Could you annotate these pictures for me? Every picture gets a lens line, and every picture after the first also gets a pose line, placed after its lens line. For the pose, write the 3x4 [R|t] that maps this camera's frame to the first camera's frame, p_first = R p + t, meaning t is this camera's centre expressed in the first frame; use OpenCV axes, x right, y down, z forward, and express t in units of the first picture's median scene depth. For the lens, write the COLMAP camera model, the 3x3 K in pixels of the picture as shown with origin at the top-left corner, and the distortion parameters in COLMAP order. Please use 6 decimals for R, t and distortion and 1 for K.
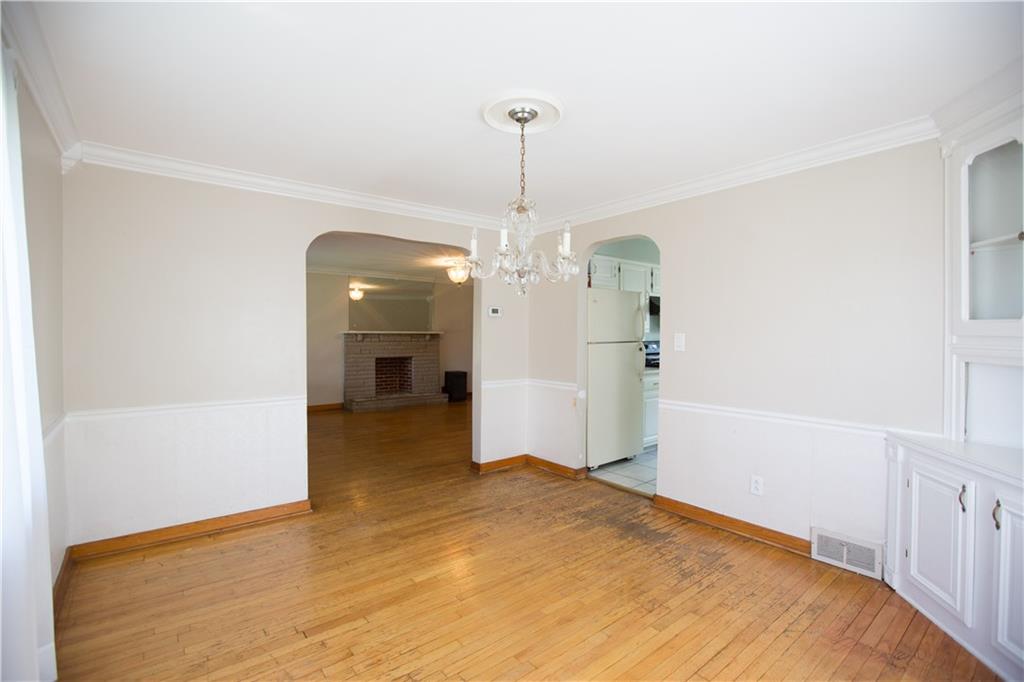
lens RADIAL K [[462.5, 0, 513.0], [0, 462.5, 341.3], [0, 0, 1]] dist [-0.018137, 0.002230]
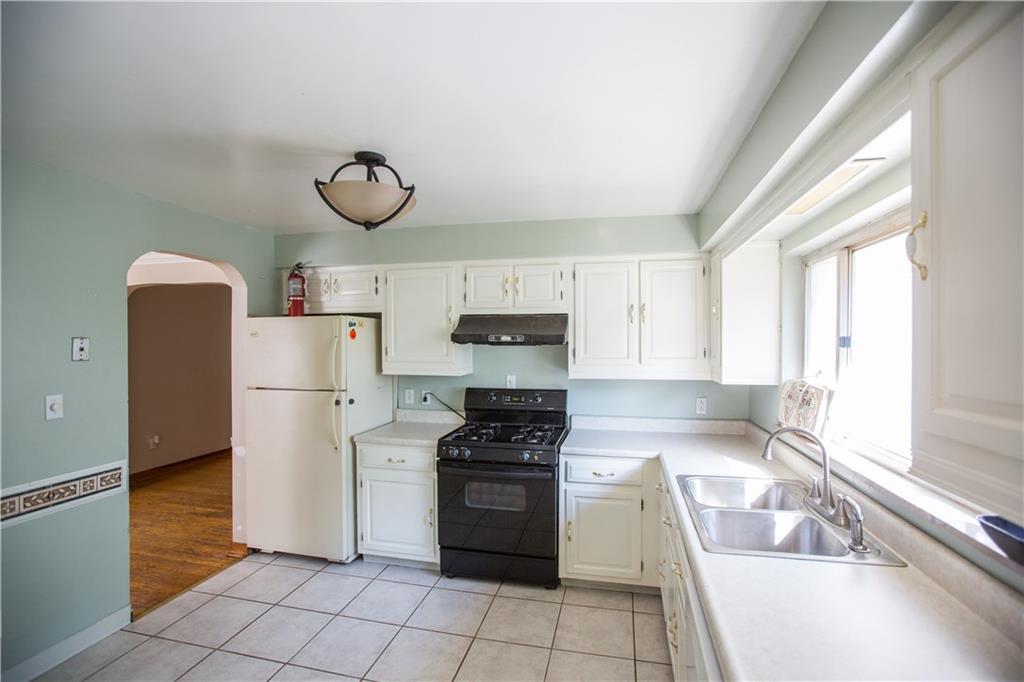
lens RADIAL K [[462.5, 0, 511.2], [0, 462.5, 341.7], [0, 0, 1]] dist [-0.018137, 0.002230]
pose [[0.599633, 0.001744, -0.800273, 1.053555], [-0.013347, 0.999880, -0.007822, -0.075139], [0.800164, 0.015372, 0.599585, 0.884455]]
